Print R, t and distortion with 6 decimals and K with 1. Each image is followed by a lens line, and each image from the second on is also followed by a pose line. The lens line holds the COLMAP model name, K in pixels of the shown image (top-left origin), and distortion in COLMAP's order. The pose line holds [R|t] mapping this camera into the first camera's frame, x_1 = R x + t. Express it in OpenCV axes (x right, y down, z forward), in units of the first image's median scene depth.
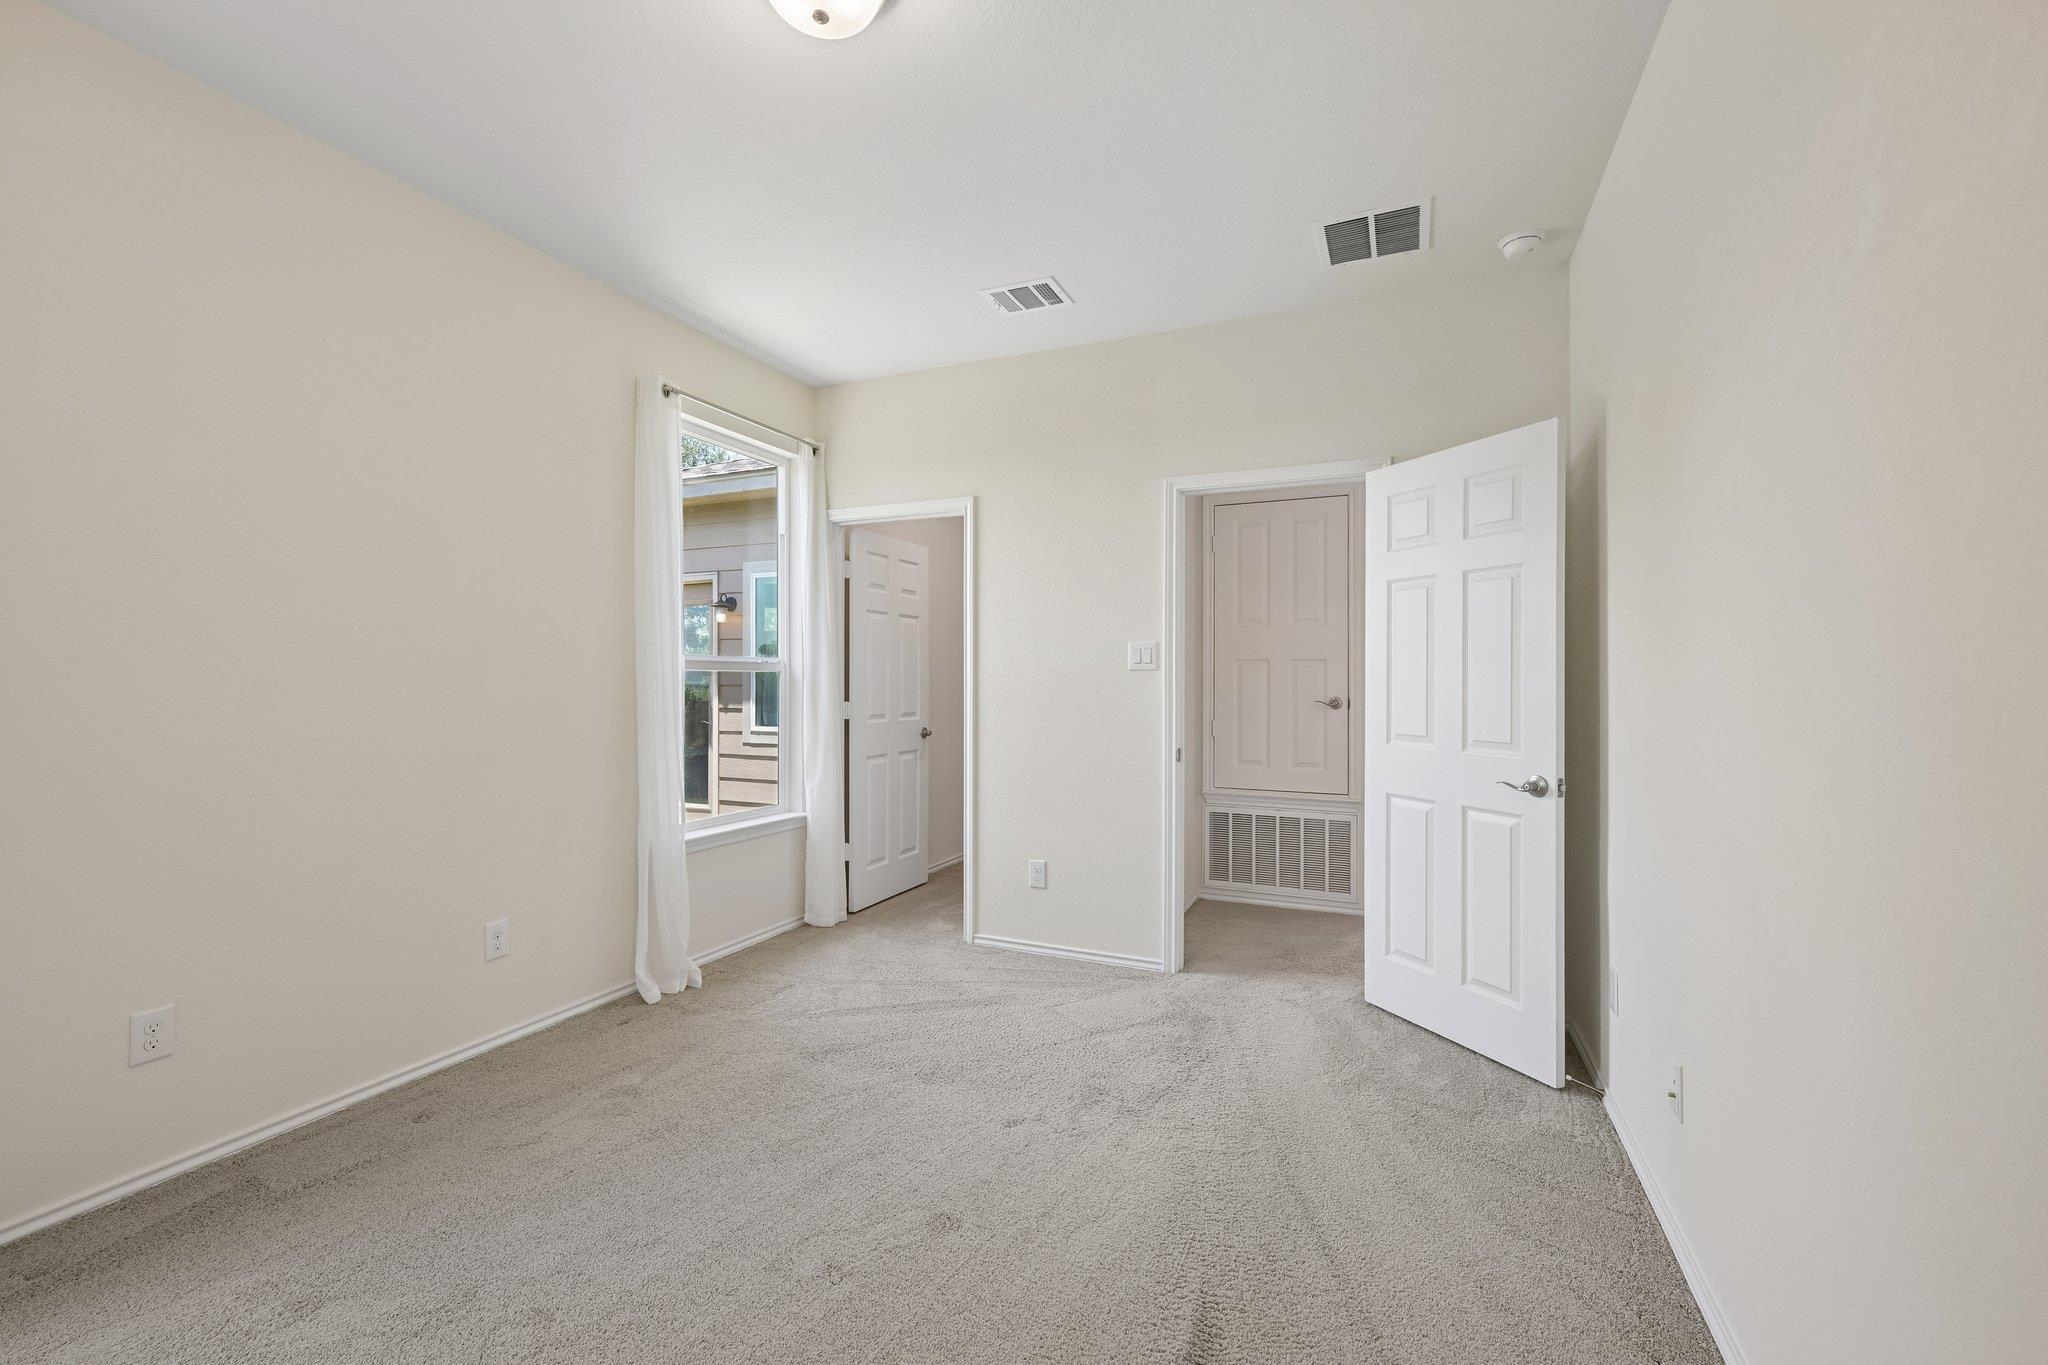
lens RADIAL K [[842.7, 0, 1018.0], [0, 842.7, 681.5], [0, 0, 1]] dist [-0.003720, -0.000166]
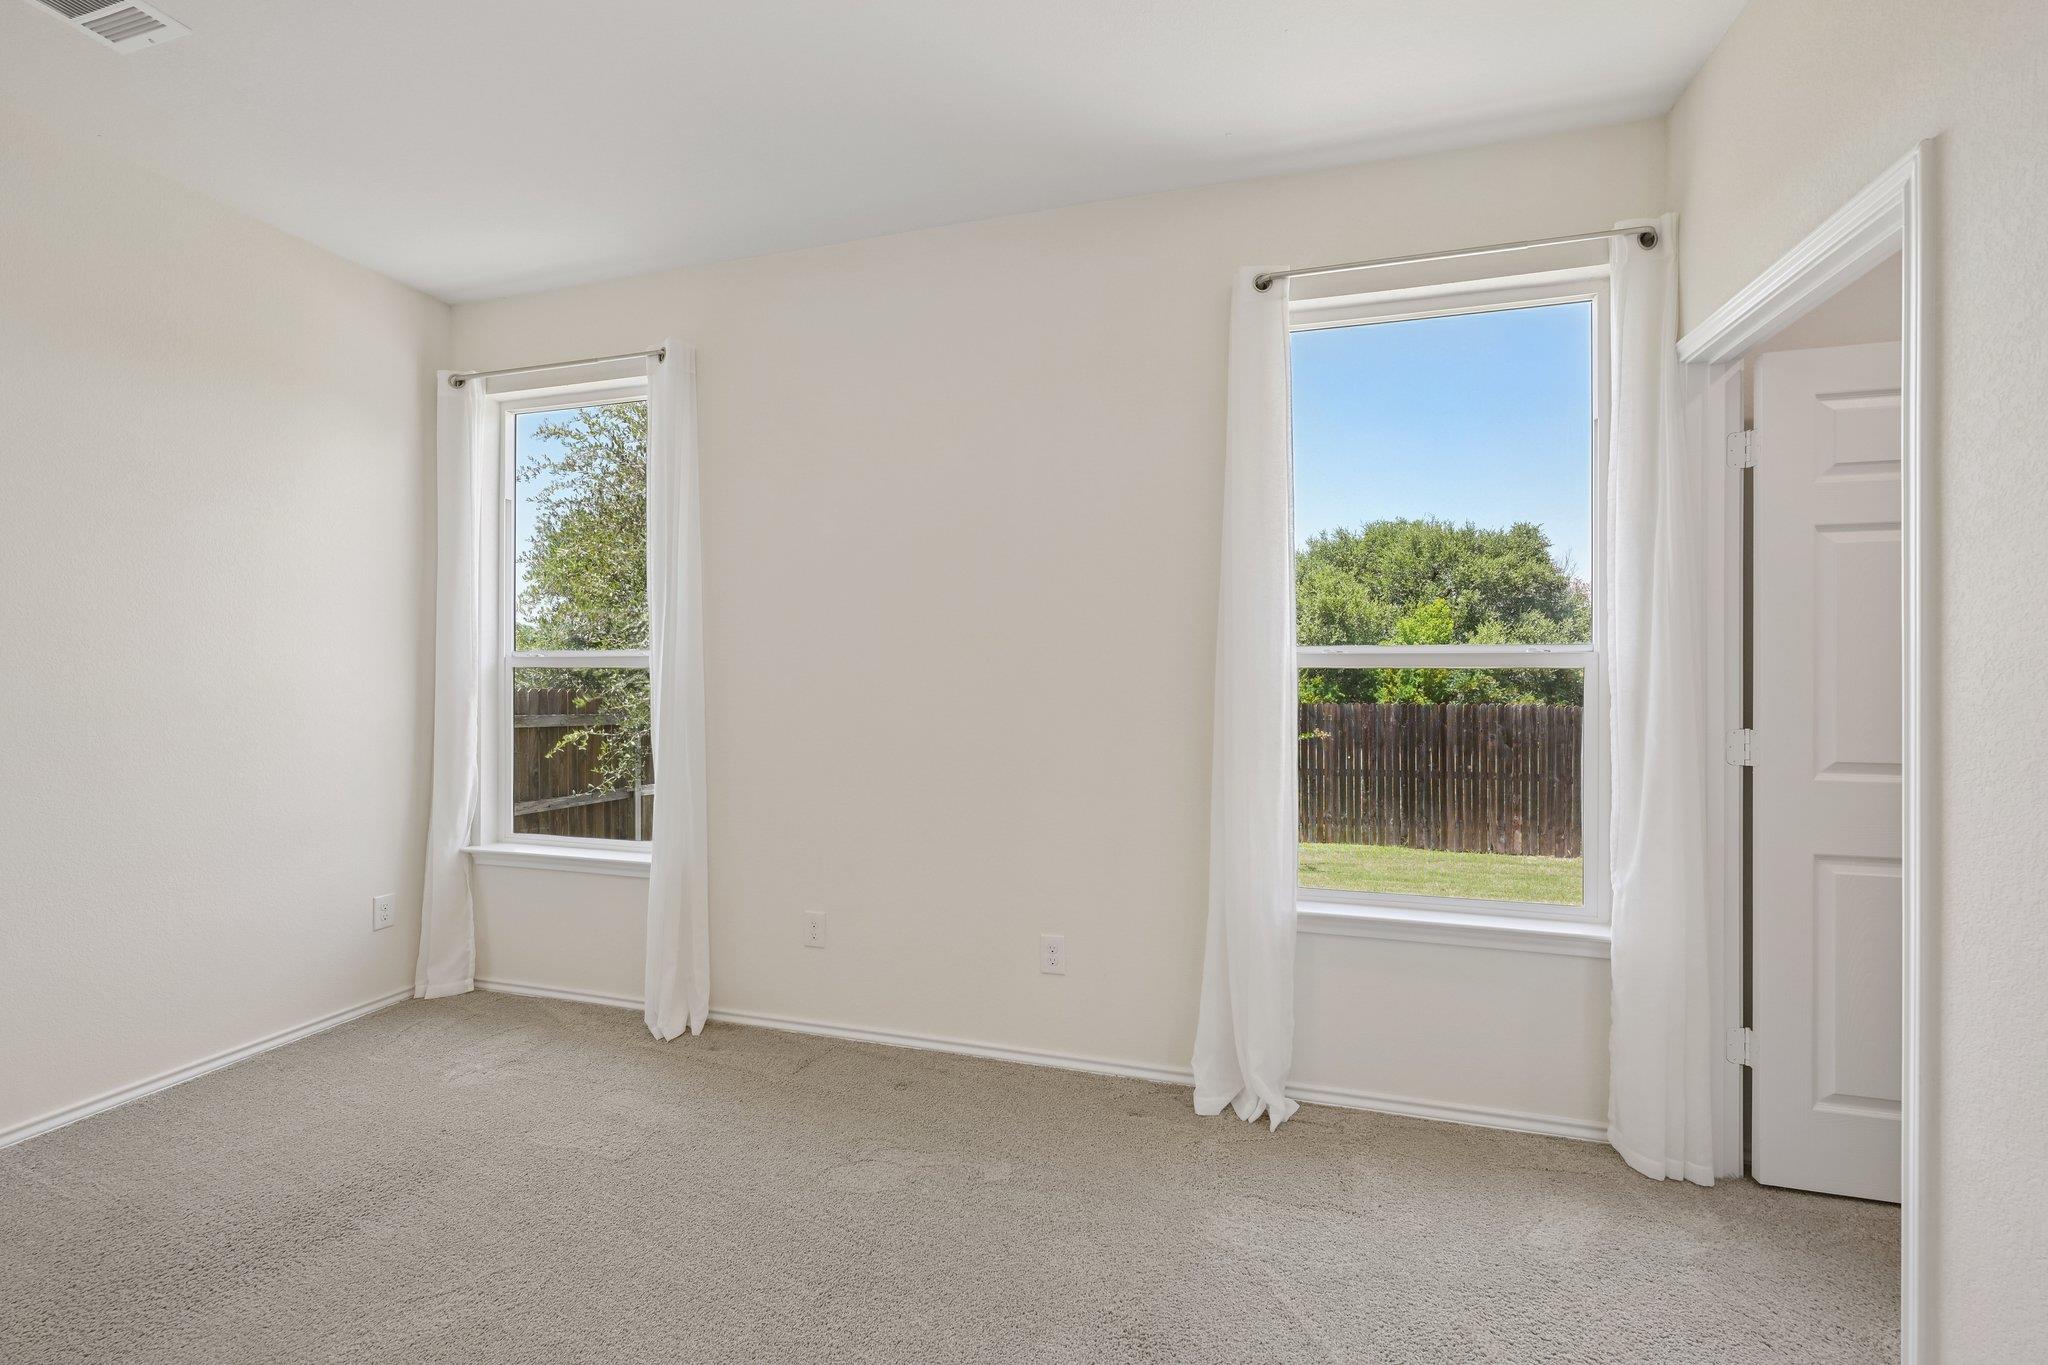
lens RADIAL K [[842.7, 0, 1018.0], [0, 842.7, 681.5], [0, 0, 1]] dist [-0.003720, -0.000166]
pose [[0.140694, -0.001714, -0.990052, 0.226399], [-0.004101, 0.999989, -0.002314, 0.000225], [0.990045, 0.004386, 0.140685, 0.582332]]
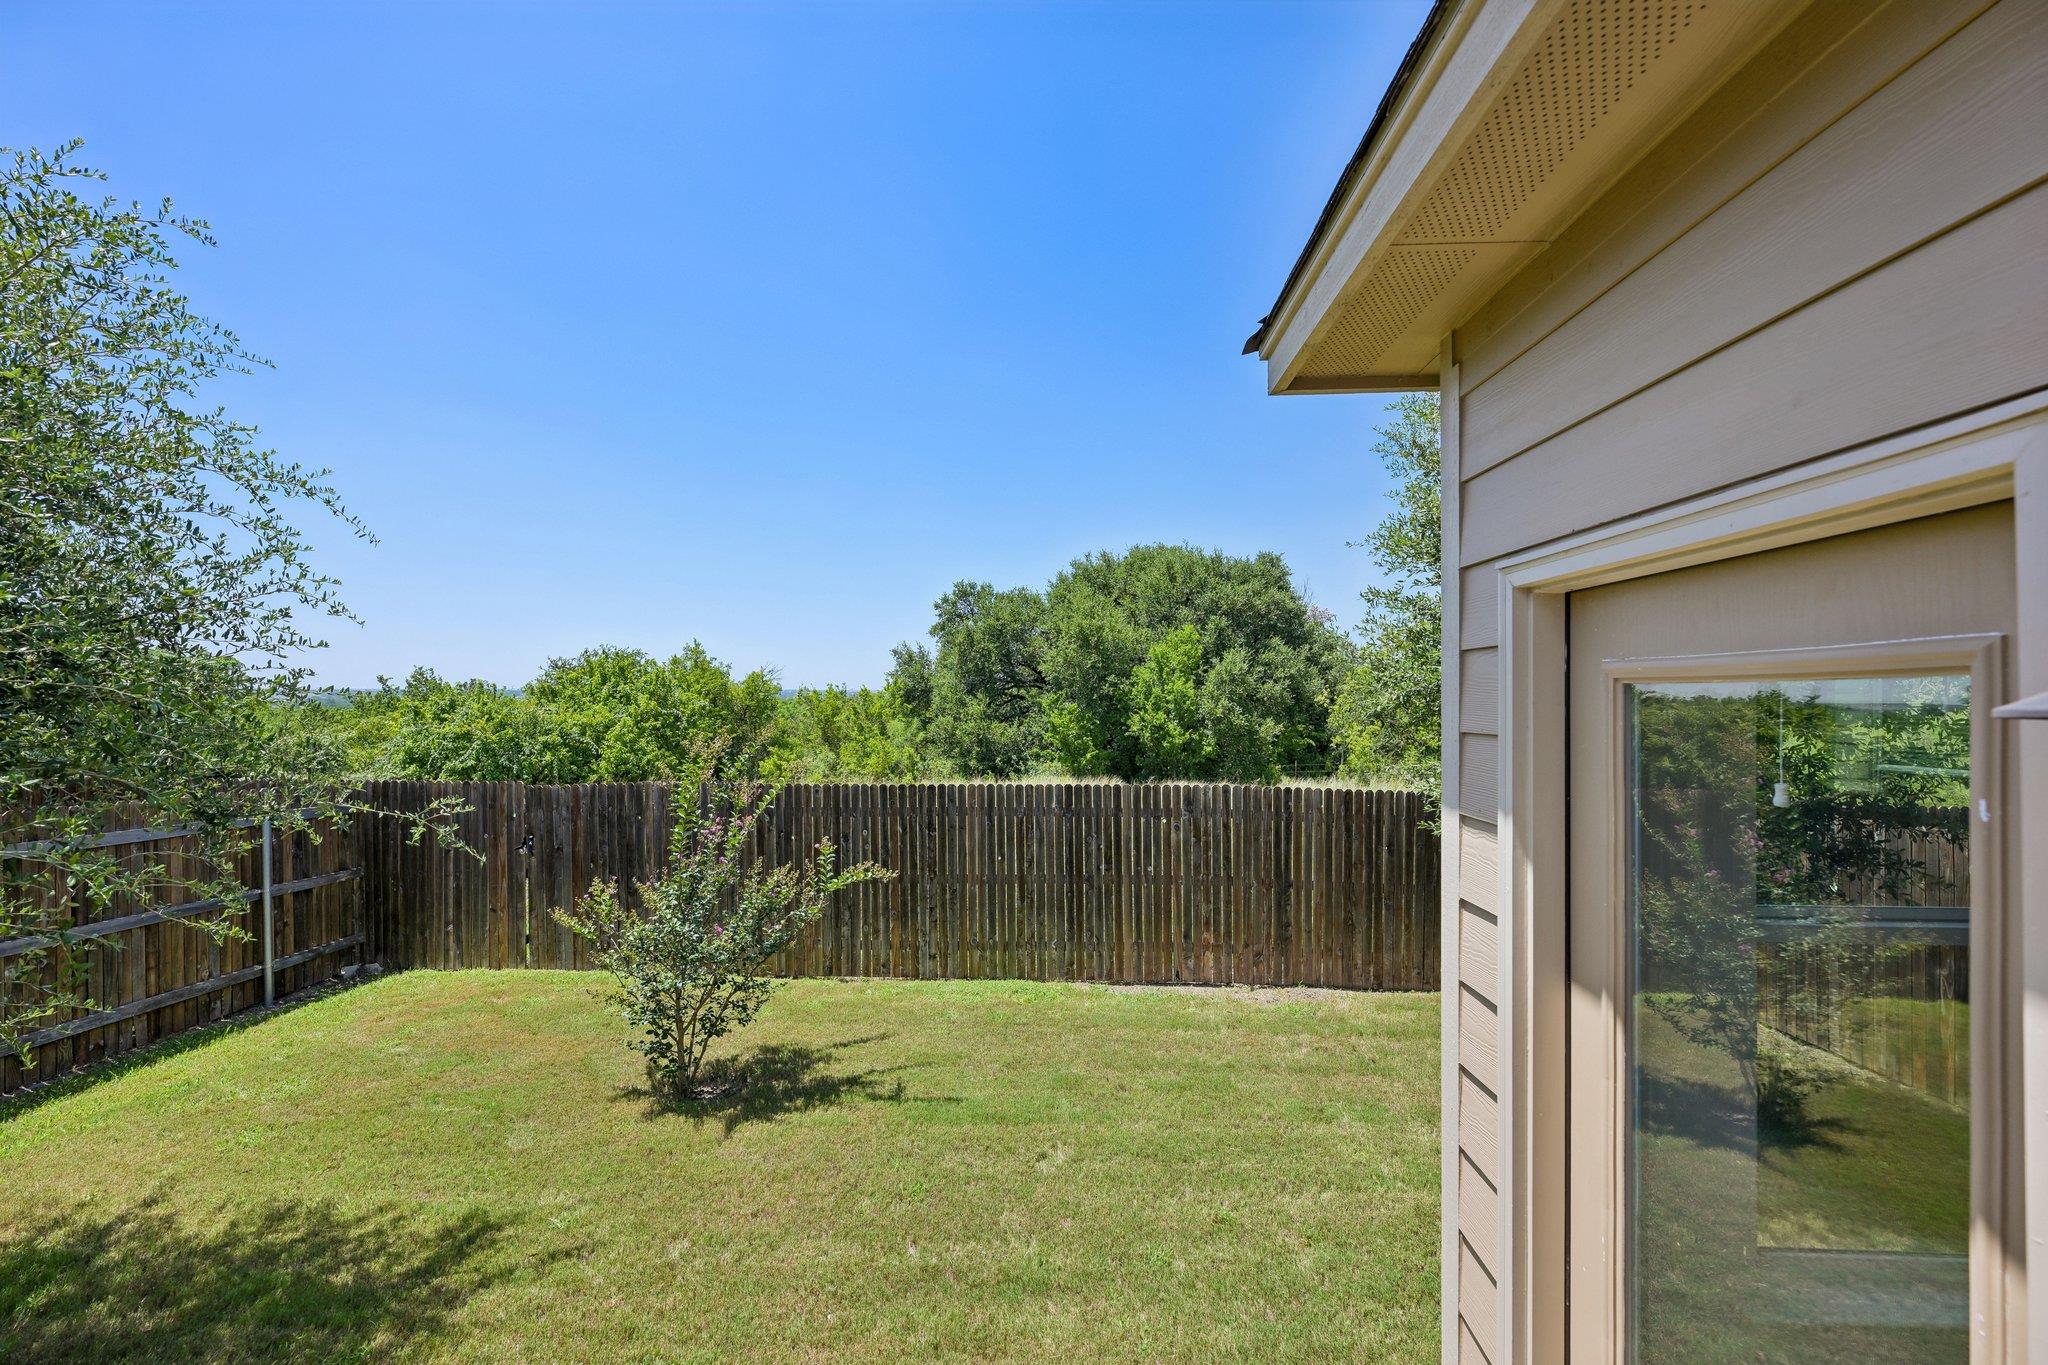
lens RADIAL K [[811.3, 0, 1021.4], [0, 811.3, 690.2], [0, 0, 1]] dist [-0.001086, -0.000065]
pose [[0.362559, -0.005861, -0.931943, 0.063292], [0.000412, 0.999981, -0.006129, -0.032005], [0.931961, 0.001838, 0.362554, 0.756838]]
